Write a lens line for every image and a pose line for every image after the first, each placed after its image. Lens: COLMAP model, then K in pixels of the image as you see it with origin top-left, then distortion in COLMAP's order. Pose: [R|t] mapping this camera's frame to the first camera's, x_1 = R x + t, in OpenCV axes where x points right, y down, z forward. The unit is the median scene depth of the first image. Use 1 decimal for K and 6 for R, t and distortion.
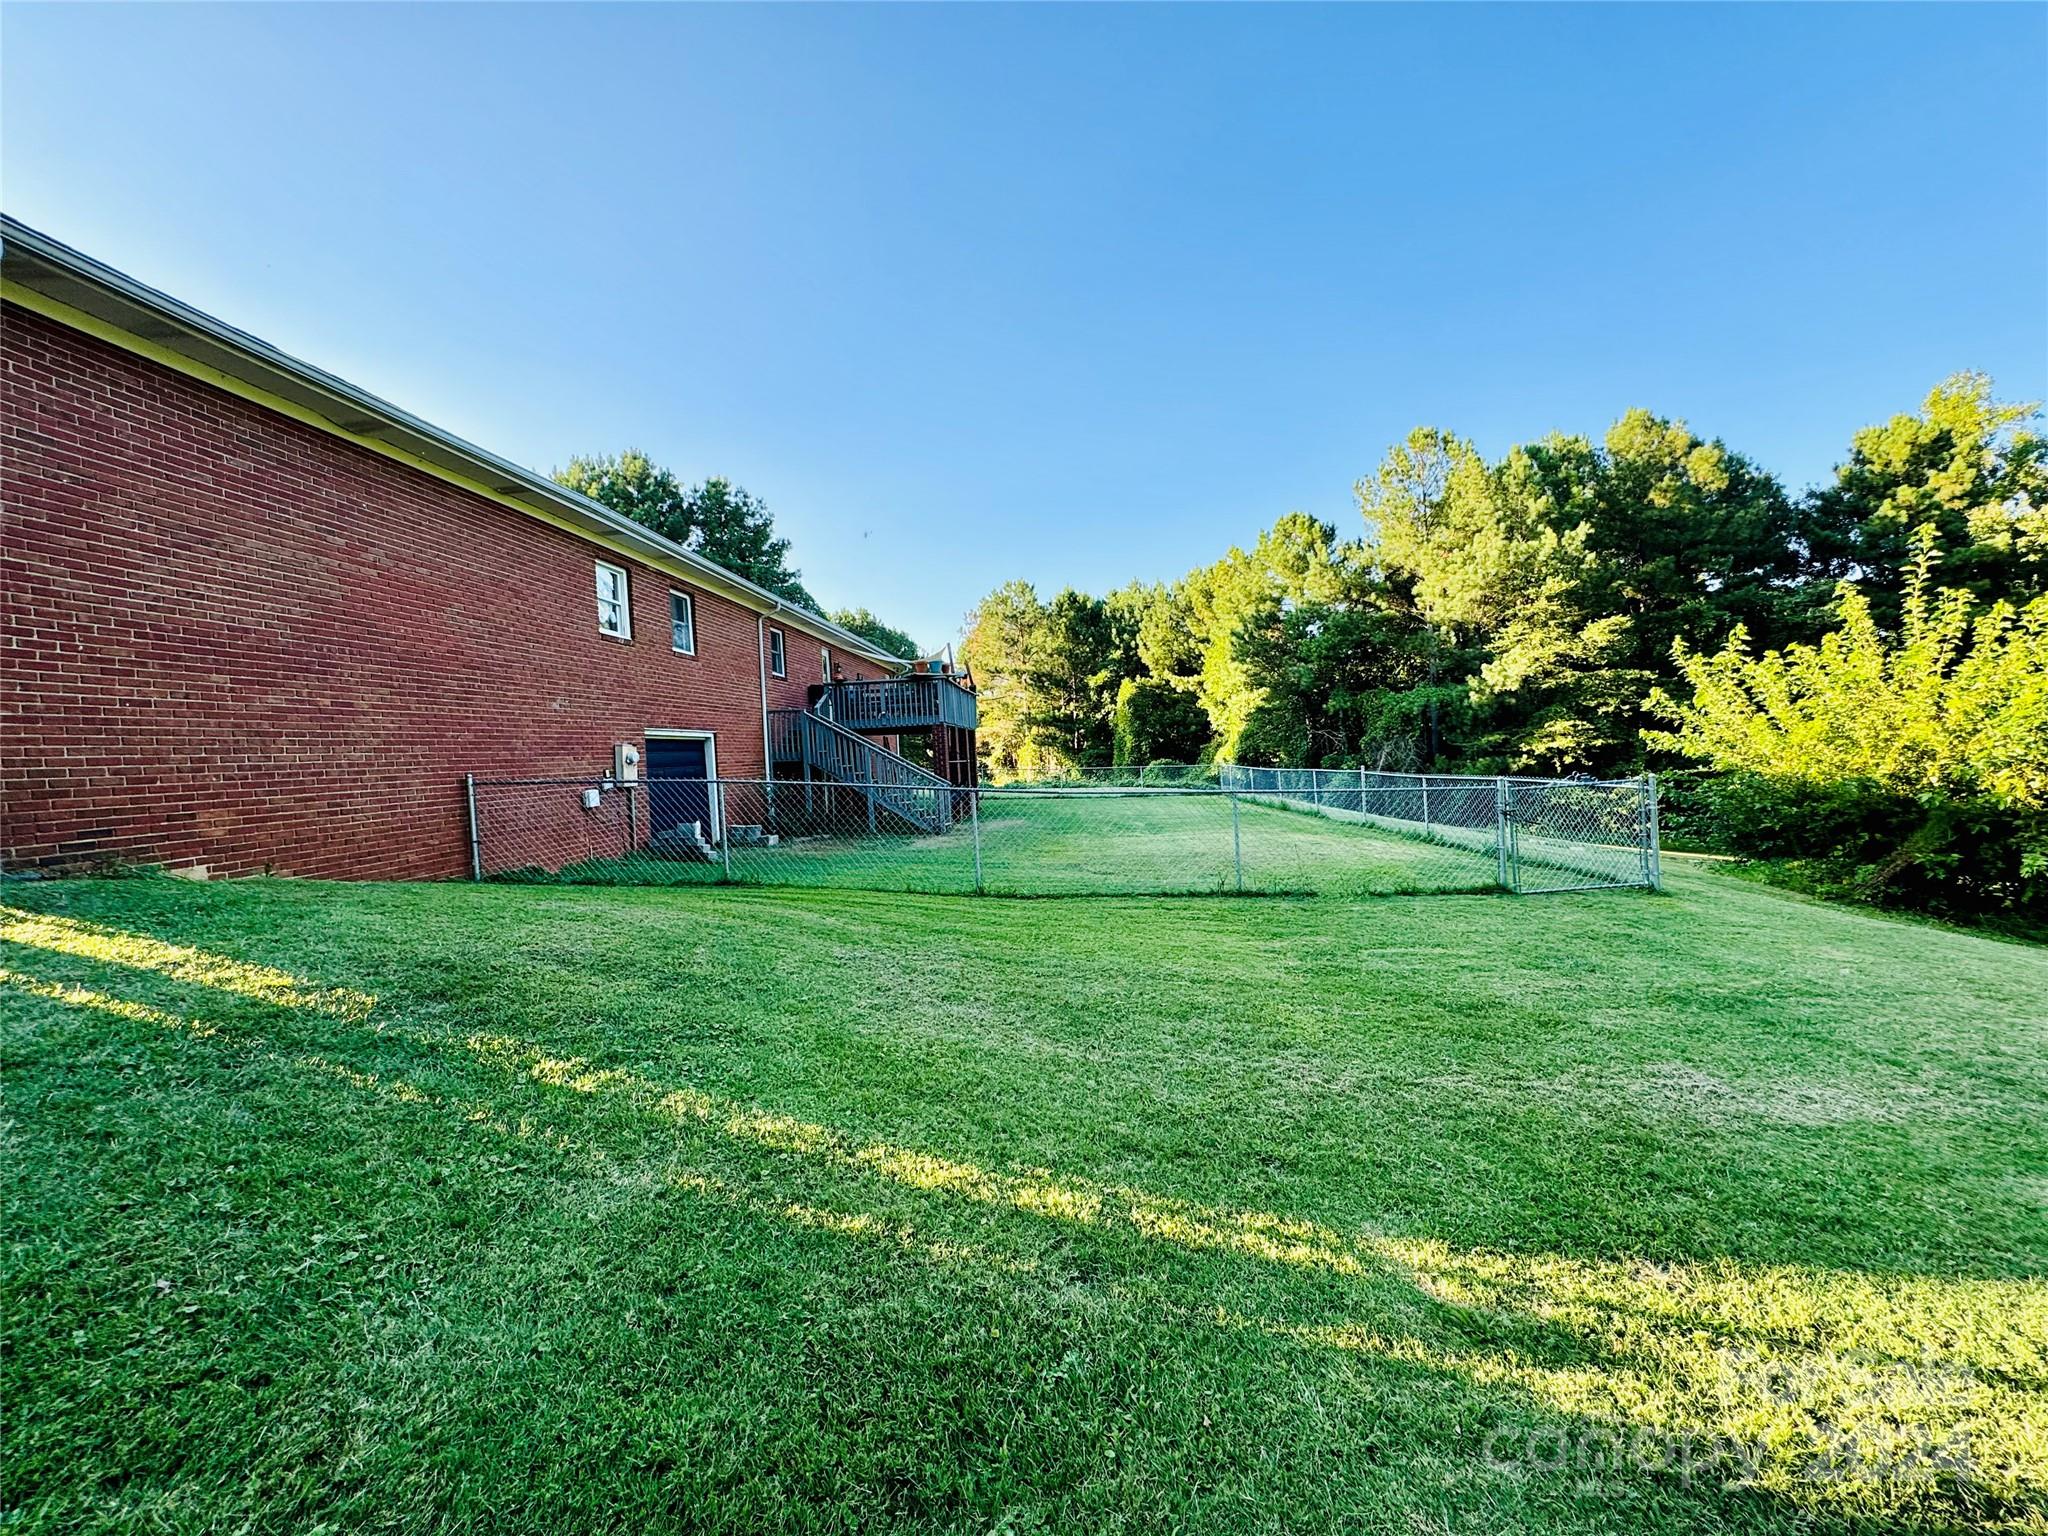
lens RADIAL K [[818.7, 0, 1028.6], [0, 818.7, 770.2], [0, 0, 1]] dist [-0.002105, 0.000378]
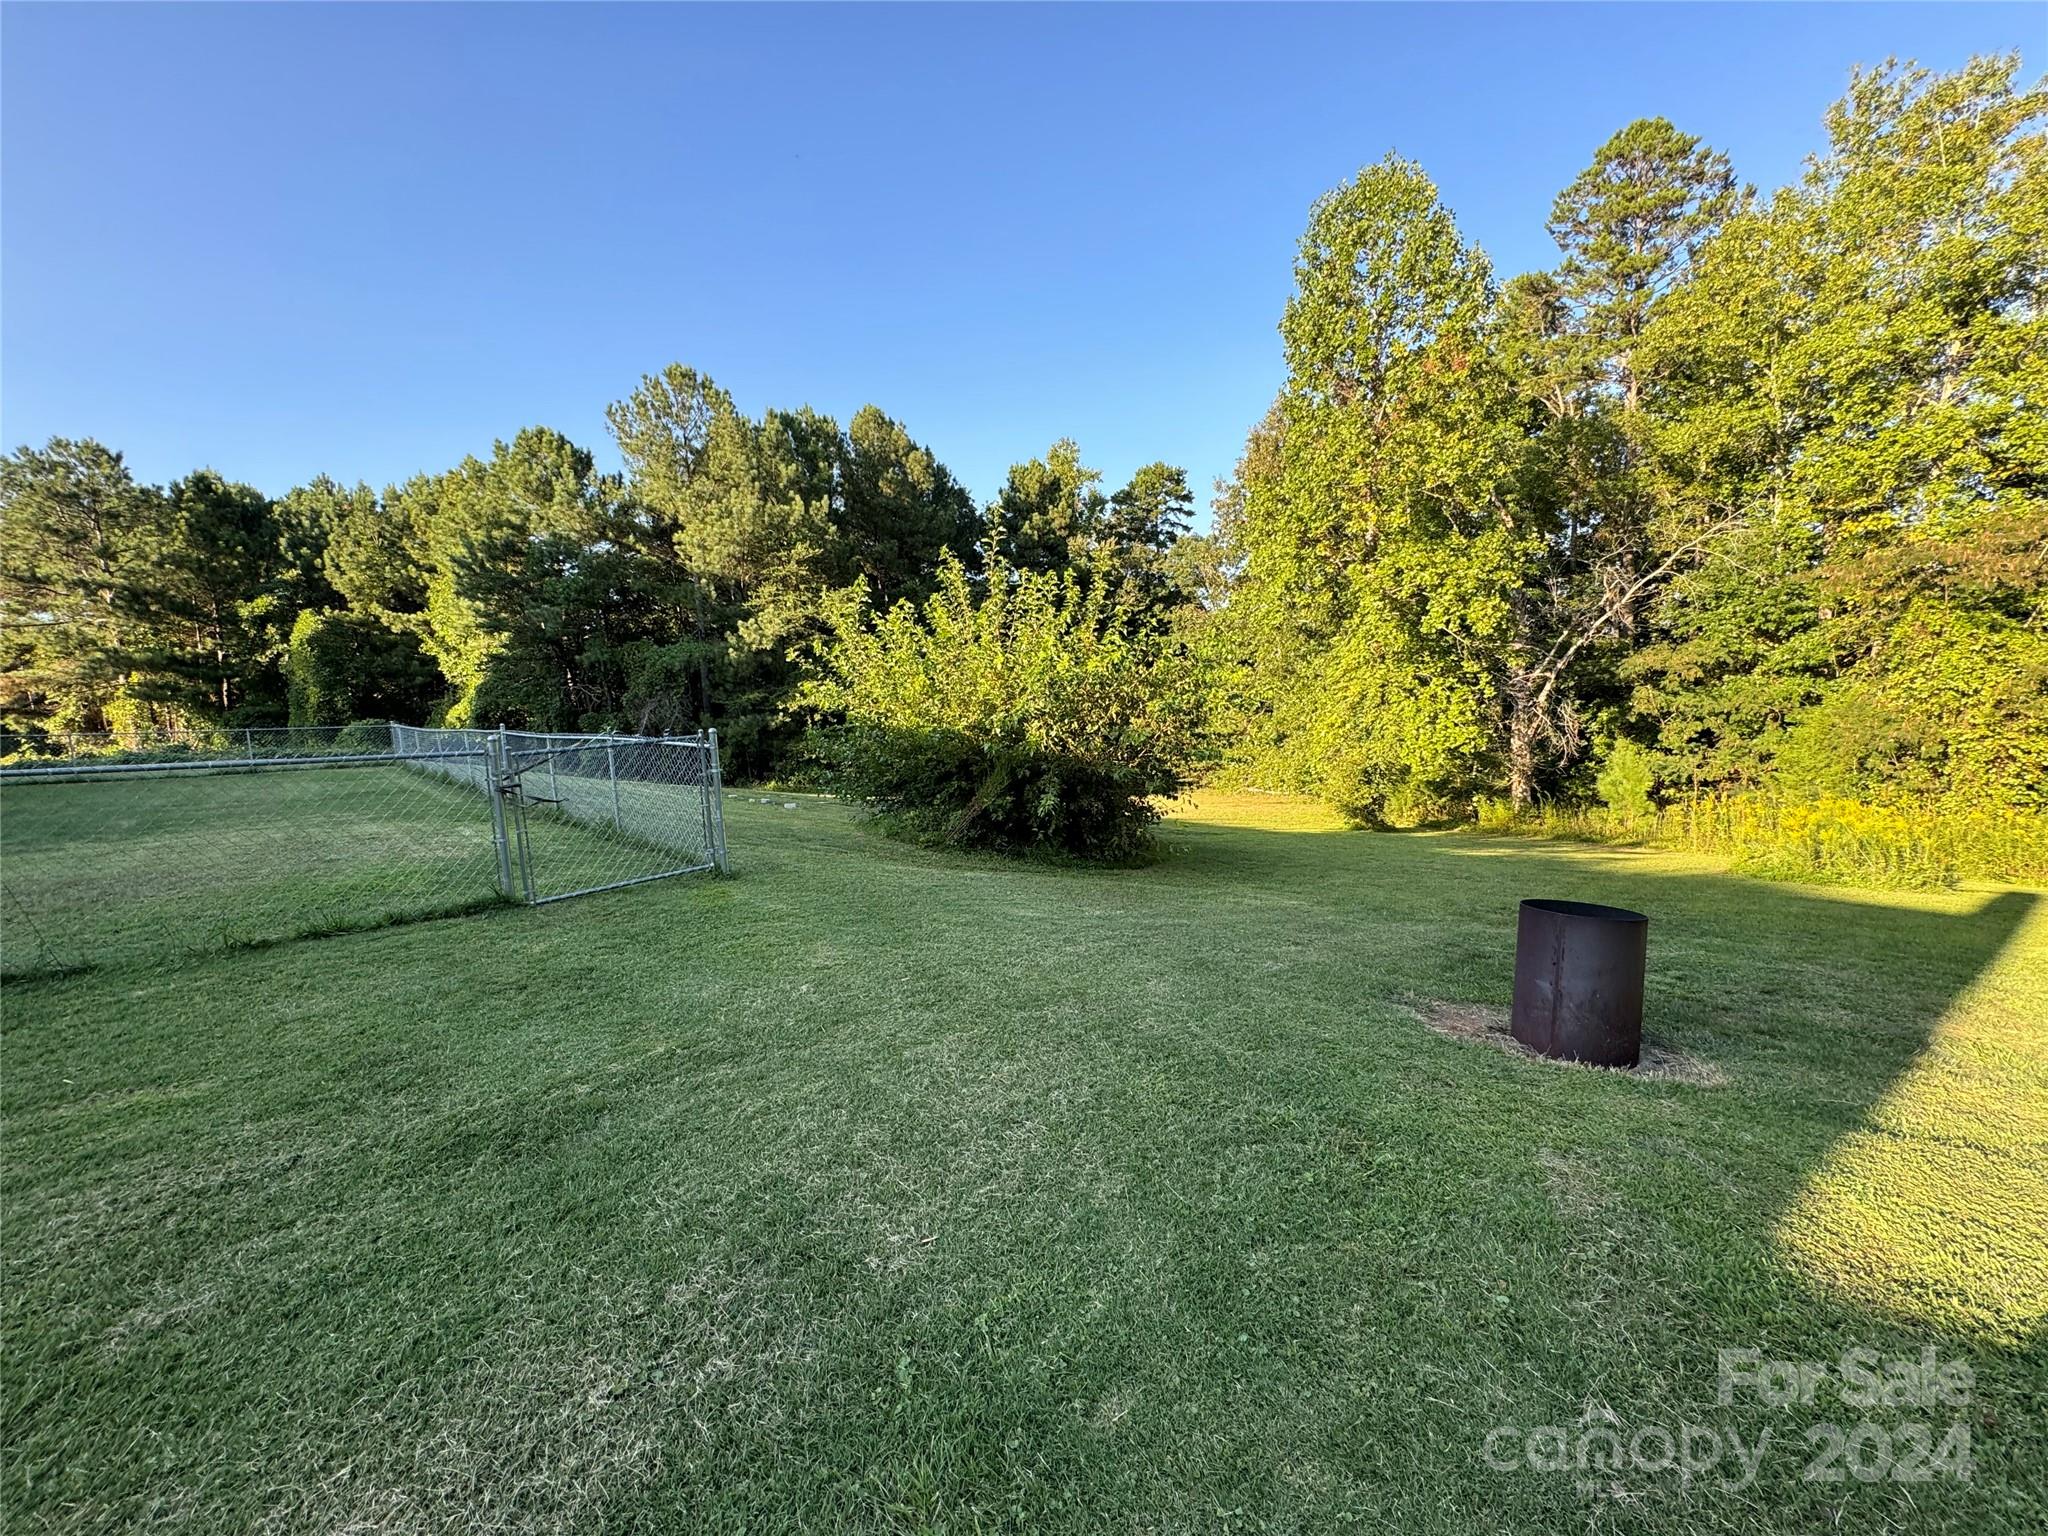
lens RADIAL K [[818.7, 0, 1021.1], [0, 818.7, 764.0], [0, 0, 1]] dist [-0.002105, 0.000378]
pose [[0.711340, -0.044229, 0.701455, 0.084287], [0.014845, 0.998741, 0.047919, 0.001034], [-0.702691, -0.023673, 0.711101, 0.044949]]
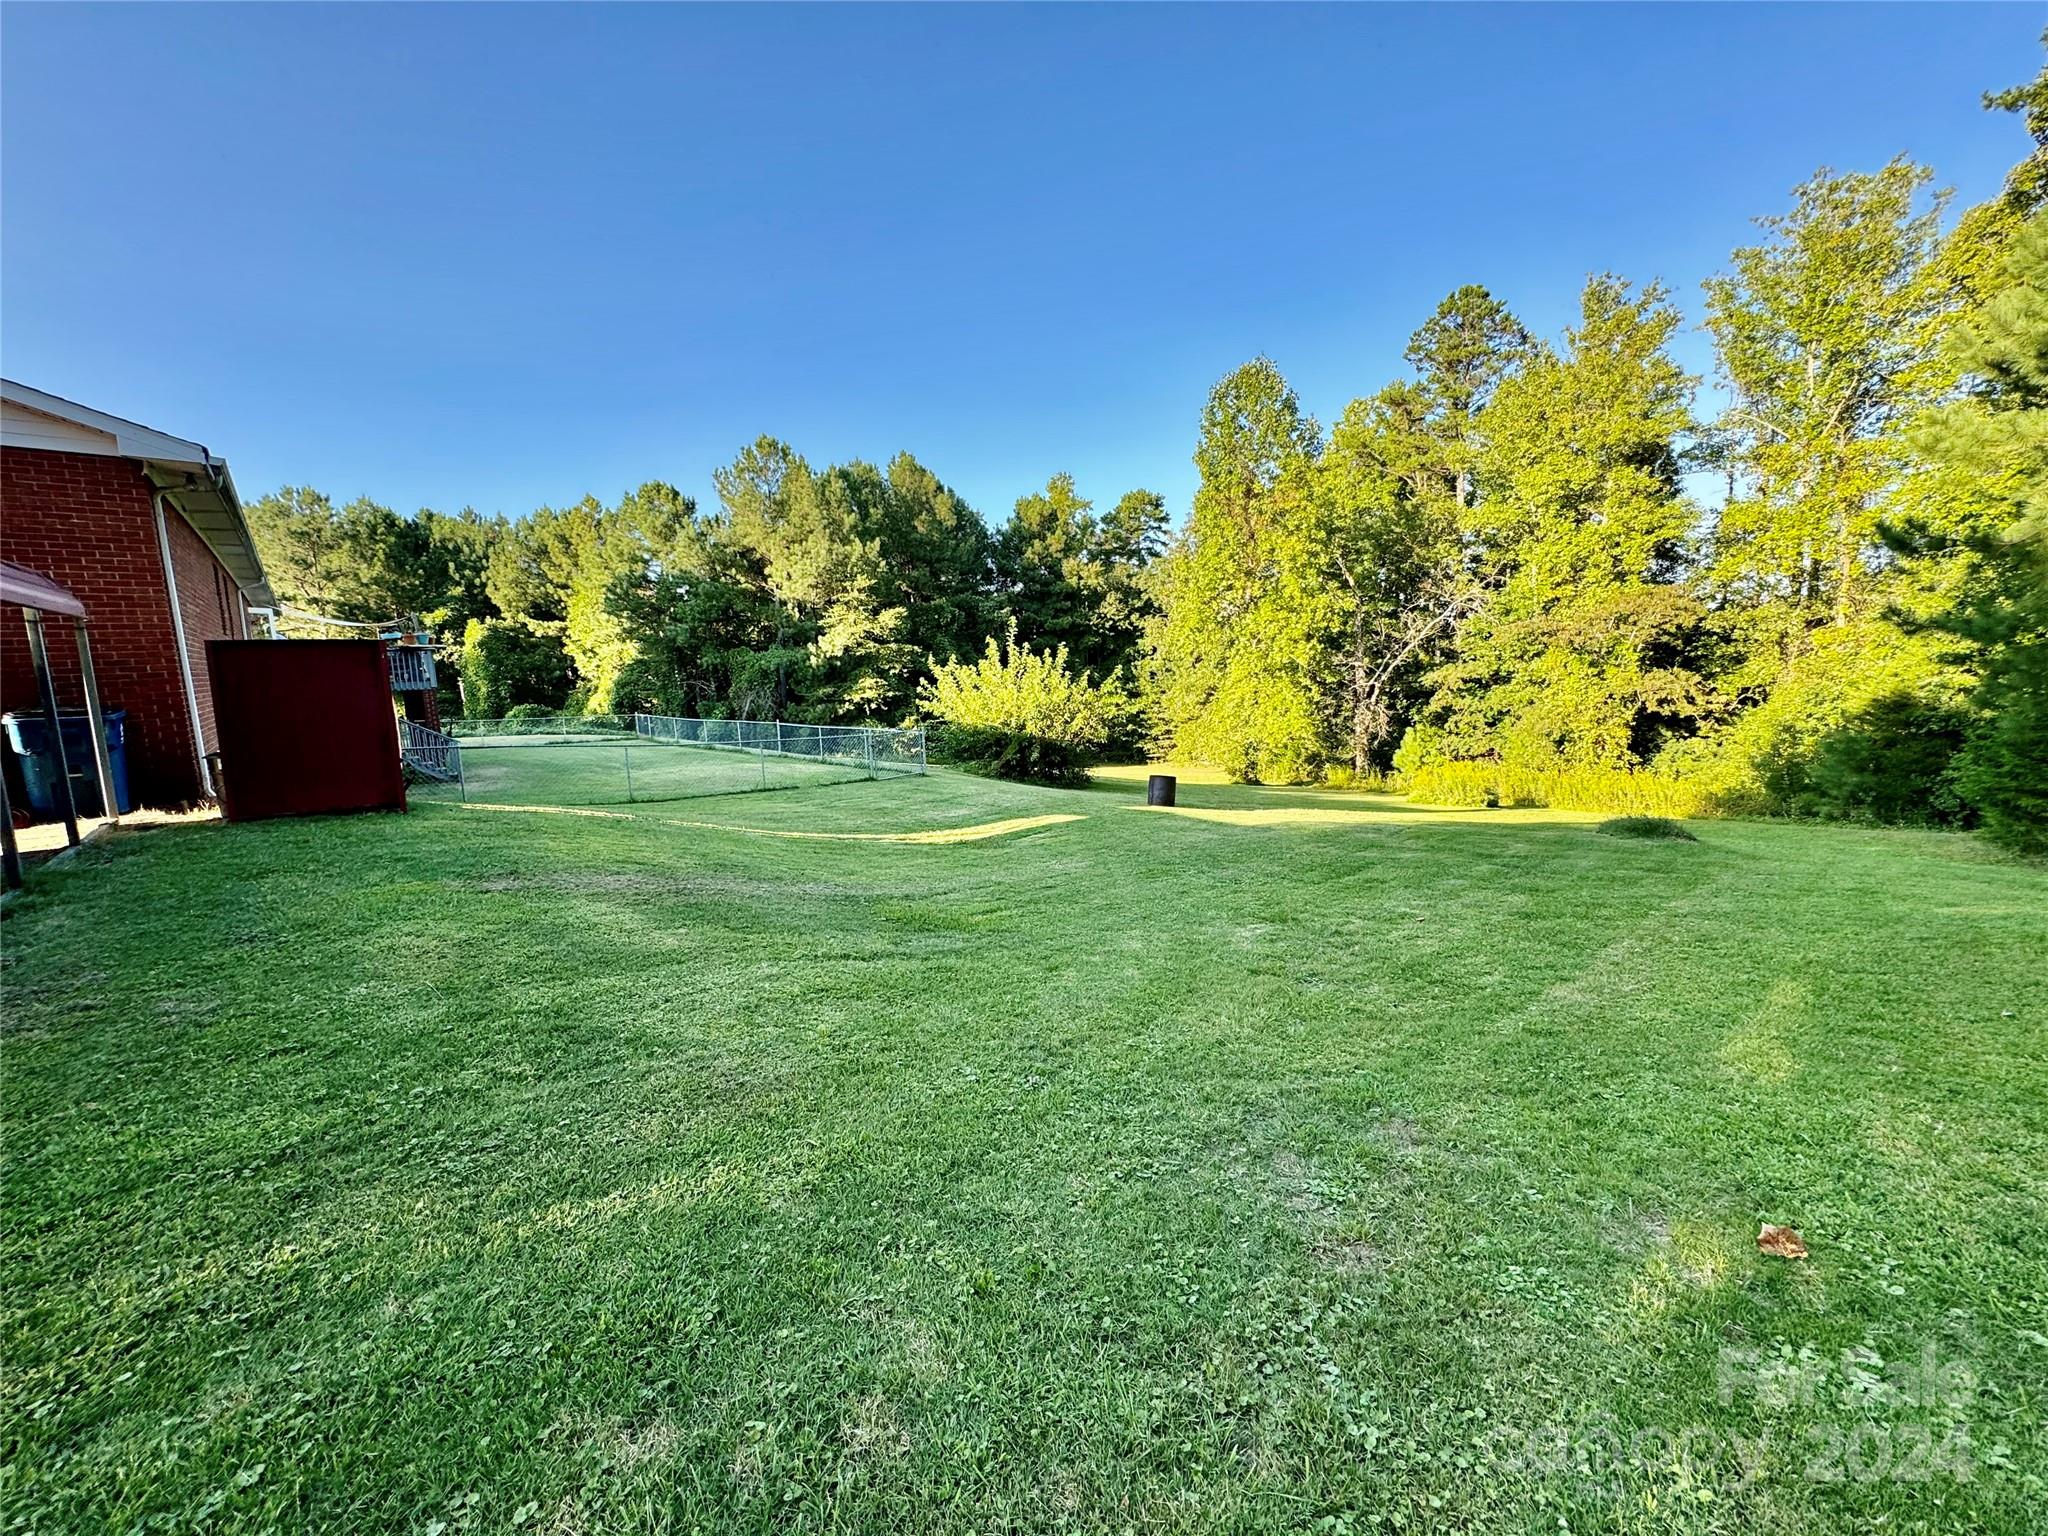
lens RADIAL K [[818.7, 0, 1014.7], [0, 818.7, 773.5], [0, 0, 1]] dist [-0.002105, 0.000378]
pose [[0.719254, -0.065655, 0.691638, -0.147717], [0.009155, 0.996334, 0.085059, -0.012735], [-0.694687, -0.054847, 0.717218, -0.190027]]
